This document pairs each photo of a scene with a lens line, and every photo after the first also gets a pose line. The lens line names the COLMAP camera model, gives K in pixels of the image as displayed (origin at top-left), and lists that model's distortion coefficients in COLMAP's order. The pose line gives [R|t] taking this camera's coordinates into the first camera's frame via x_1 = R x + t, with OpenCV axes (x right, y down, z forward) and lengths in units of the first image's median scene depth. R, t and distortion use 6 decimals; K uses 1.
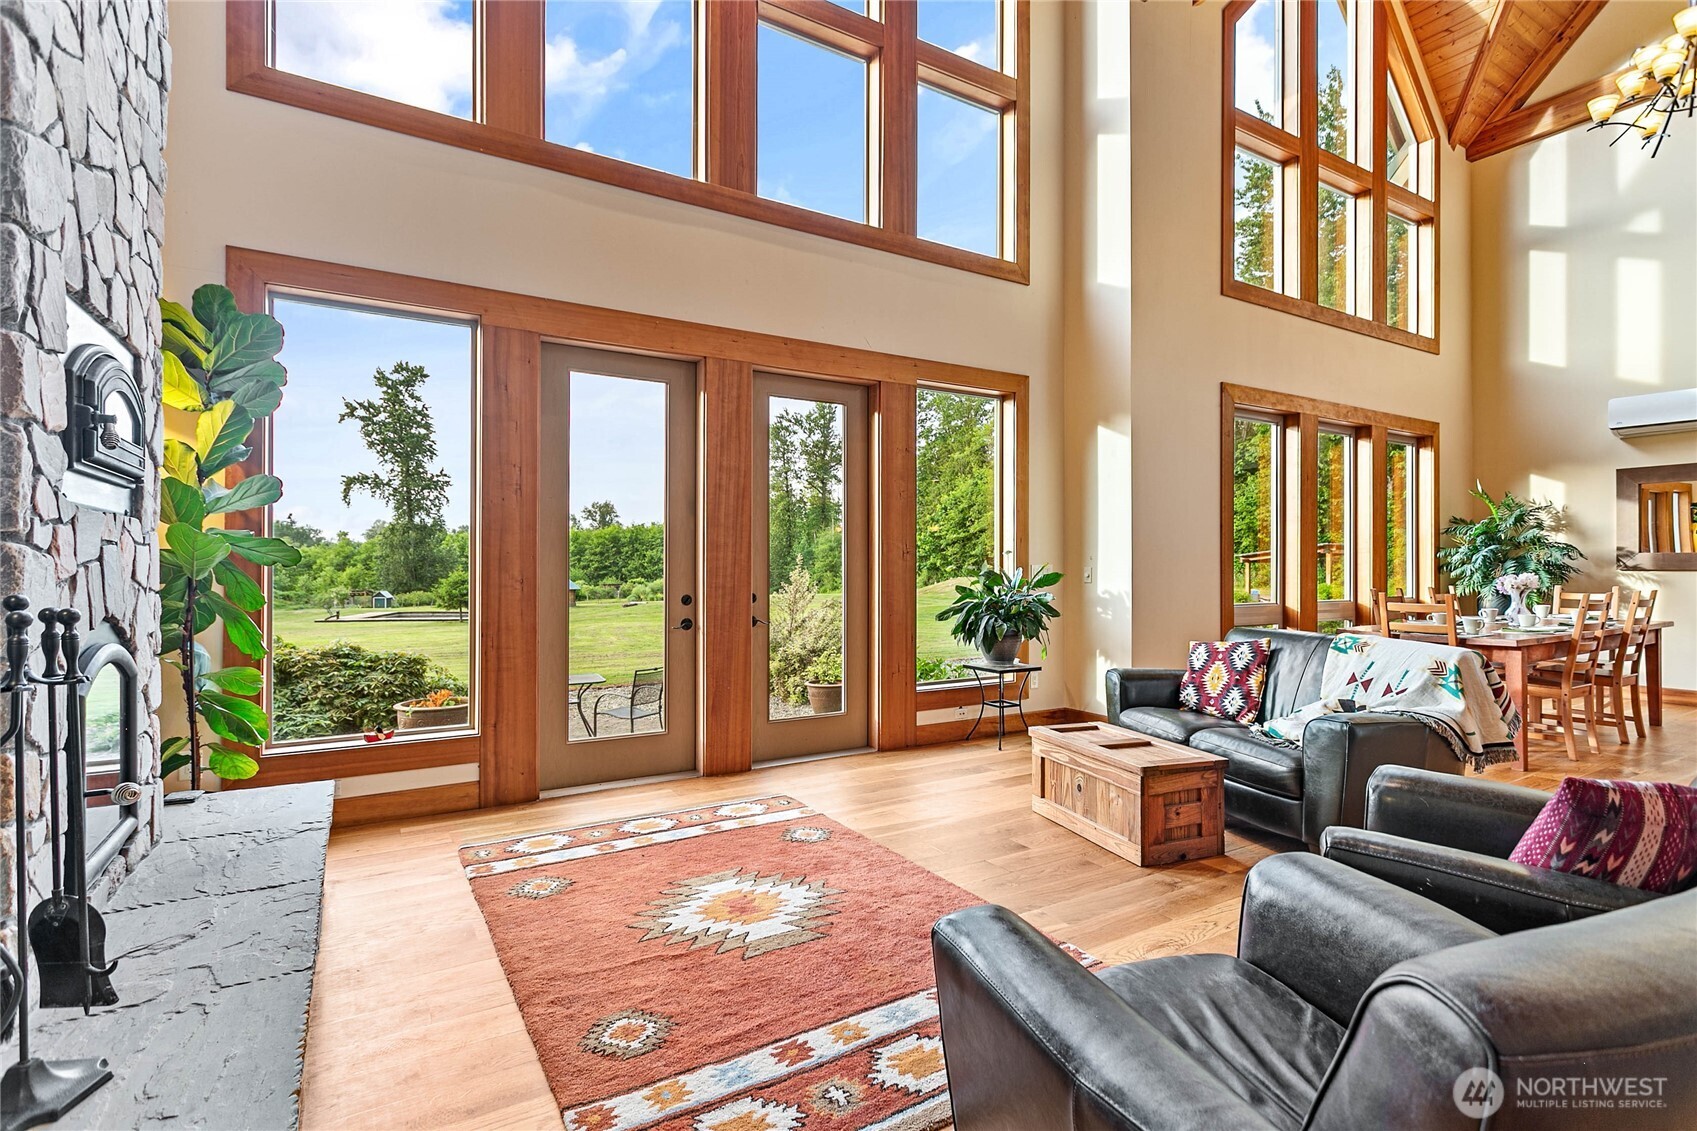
lens RADIAL K [[806.9, 0, 848.9], [0, 806.9, 565.5], [0, 0, 1]] dist [0.001301, 0.004872]
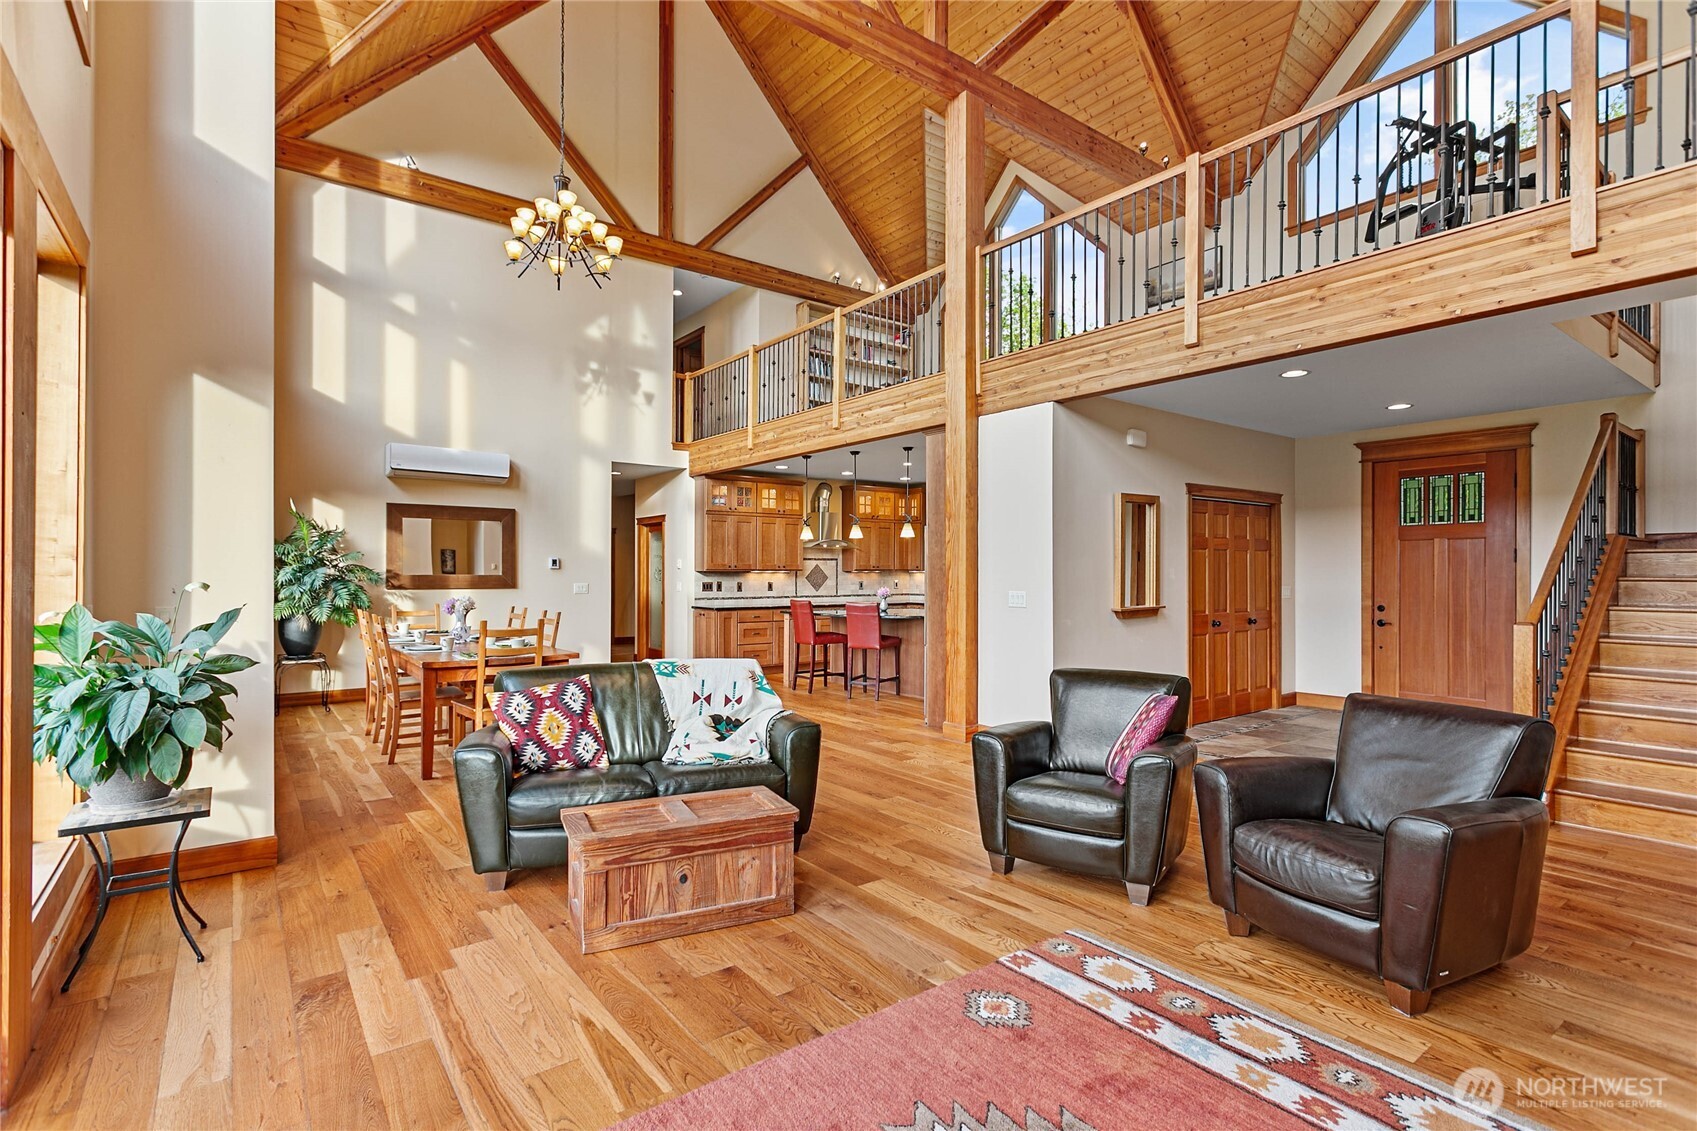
lens RADIAL K [[806.9, 0, 847.2], [0, 806.9, 568.4], [0, 0, 1]] dist [0.001301, 0.004872]
pose [[-0.102426, 0.005550, 0.994725, -0.258132], [-0.002313, 0.999980, -0.005818, -0.017525], [-0.994738, -0.002897, -0.102411, 0.427227]]
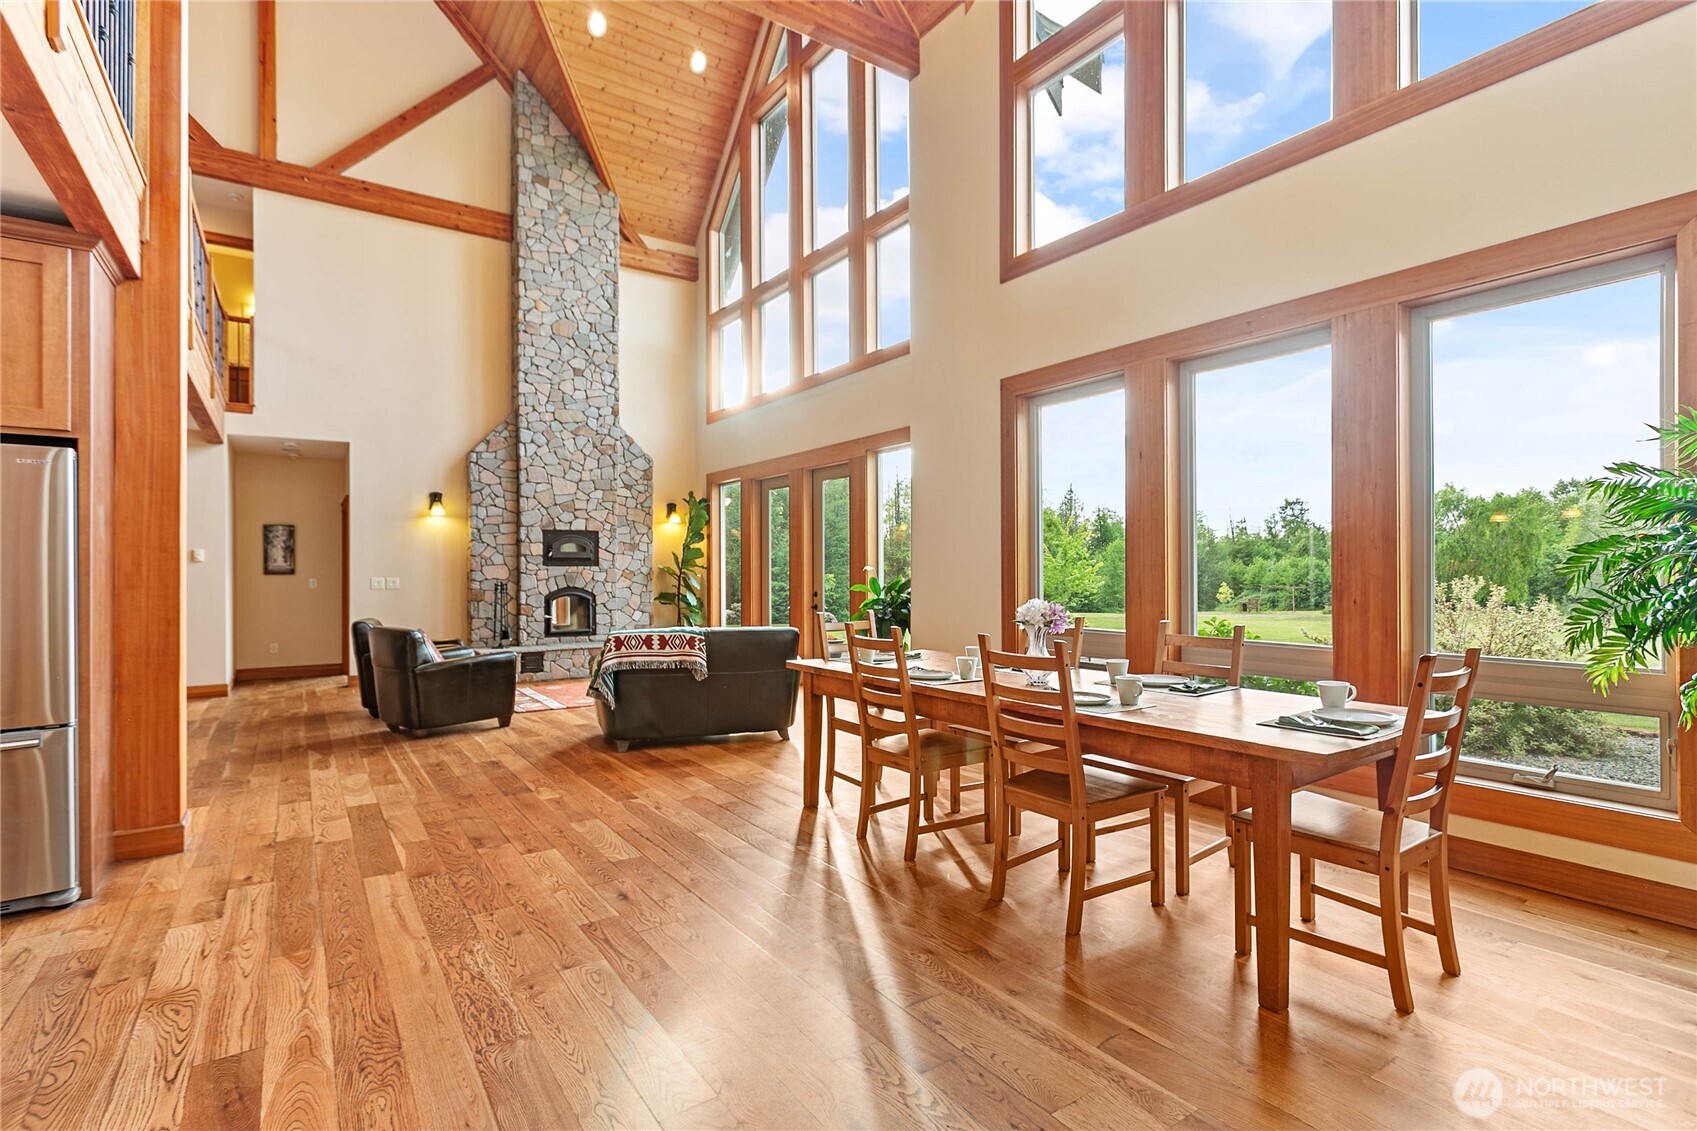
lens RADIAL K [[806.9, 0, 838.3], [0, 806.9, 569.3], [0, 0, 1]] dist [0.001301, 0.004872]
pose [[0.048356, -0.000445, -0.998830, 1.059213], [0.003273, 0.999995, -0.000287, -0.010131], [0.998825, -0.003255, 0.048358, 0.600344]]
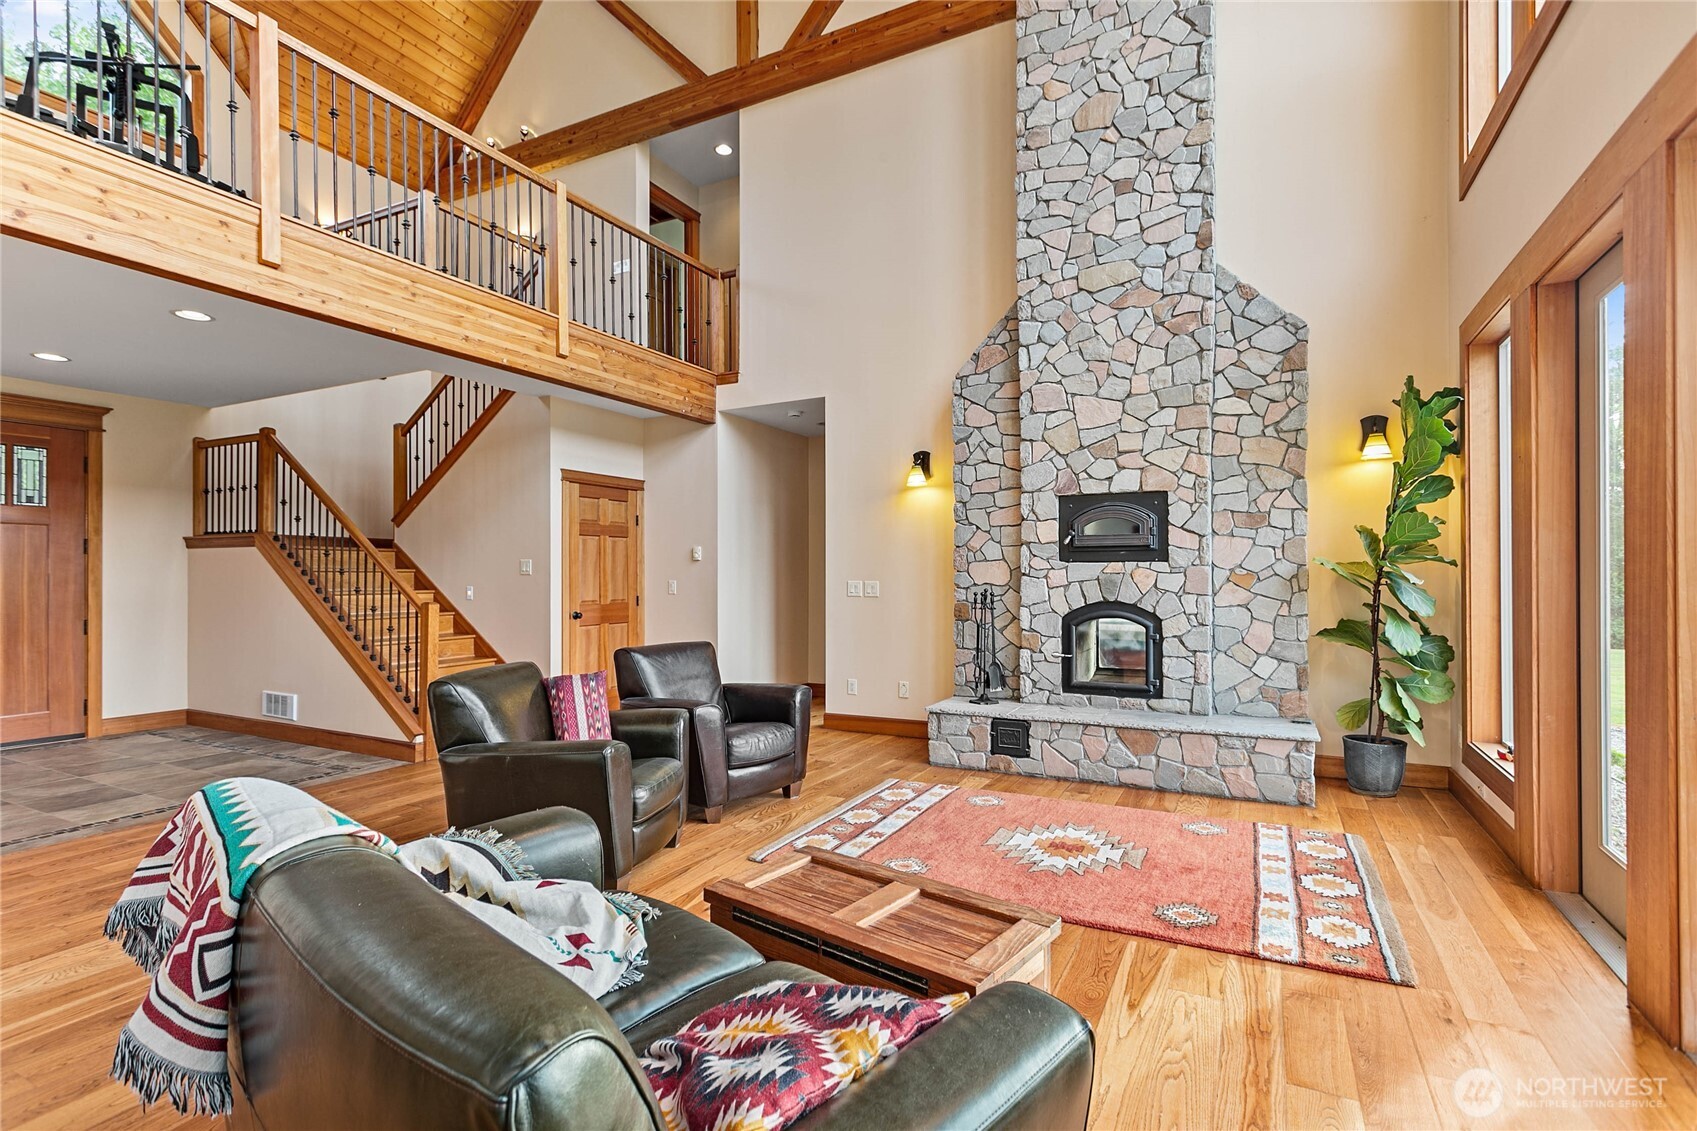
lens RADIAL K [[806.9, 0, 844.0], [0, 806.9, 570.8], [0, 0, 1]] dist [0.001301, 0.004872]
pose [[-0.855628, 0.002061, -0.517588, 0.306323], [0.004466, 0.999984, -0.003401, -0.007936], [0.517573, -0.005221, -0.855623, 0.696620]]
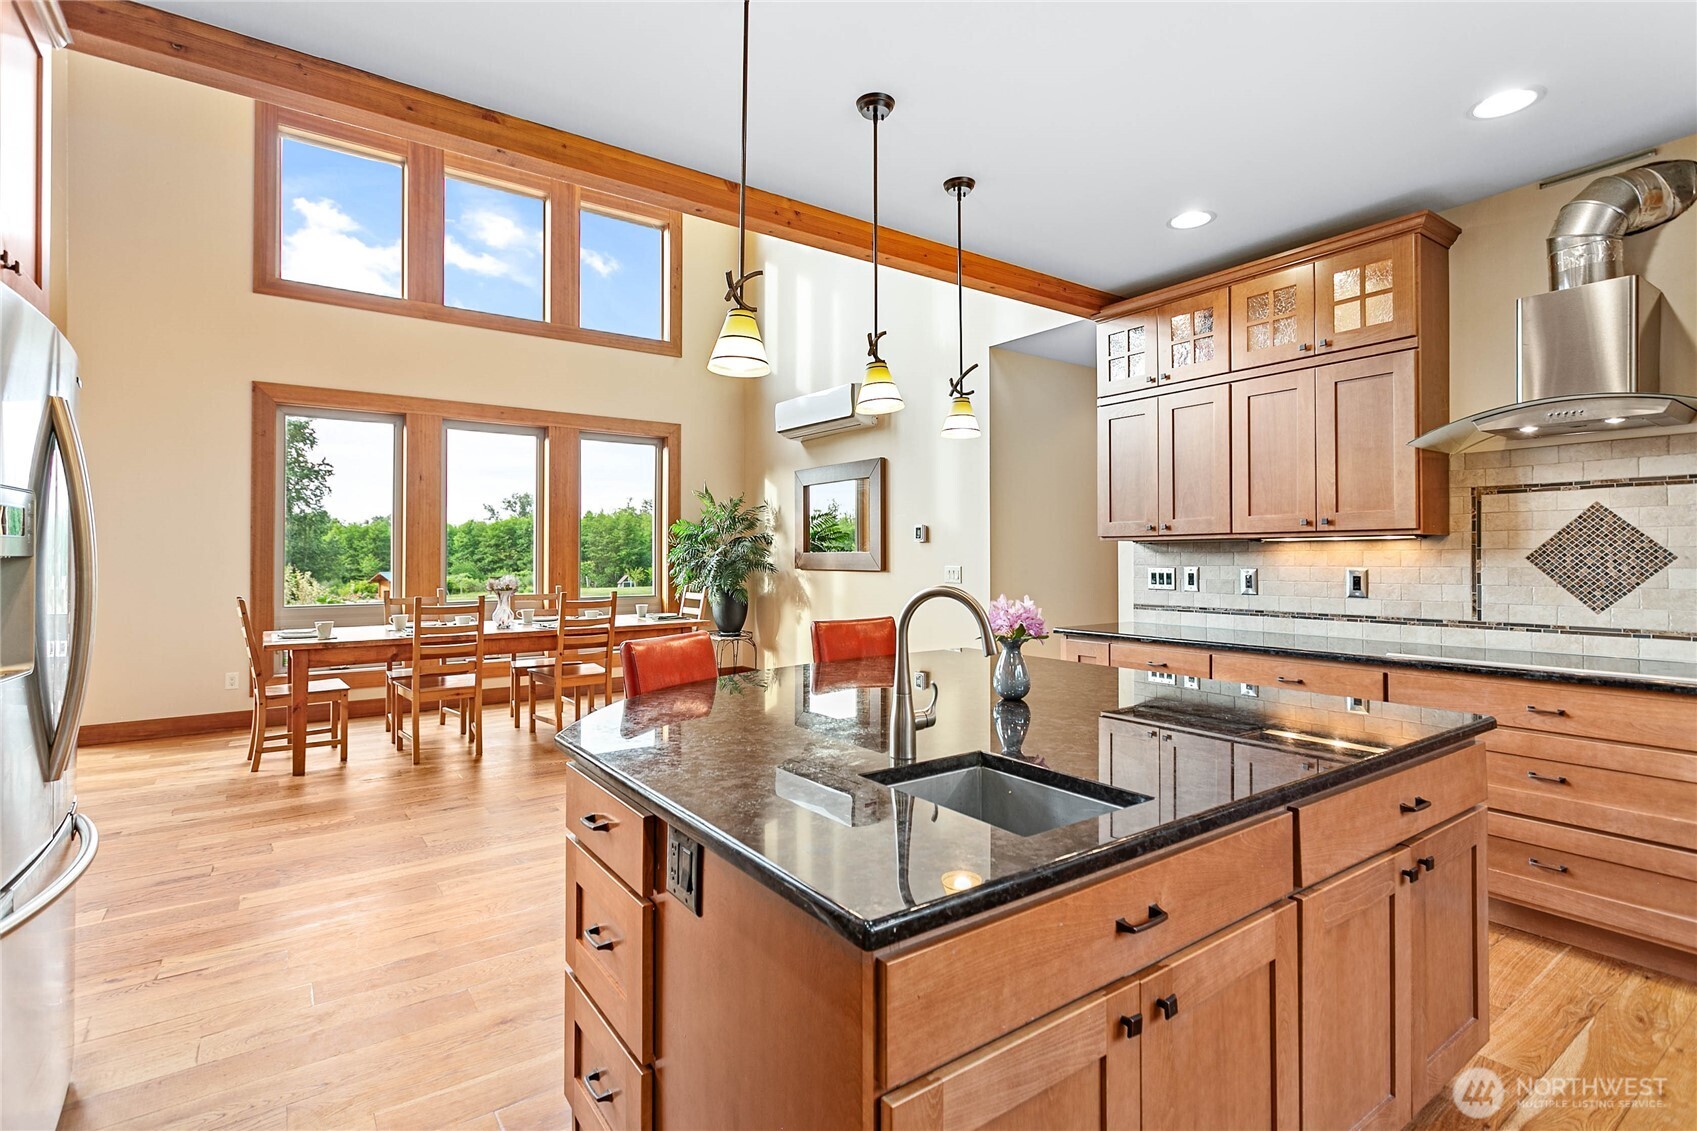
lens RADIAL K [[806.9, 0, 850.5], [0, 806.9, 548.0], [0, 0, 1]] dist [0.001301, 0.004872]
pose [[0.997641, -0.000072, 0.068647, 0.871437], [0.000864, 0.999933, -0.011504, -0.009124], [-0.068641, 0.011536, 0.997575, -0.025372]]
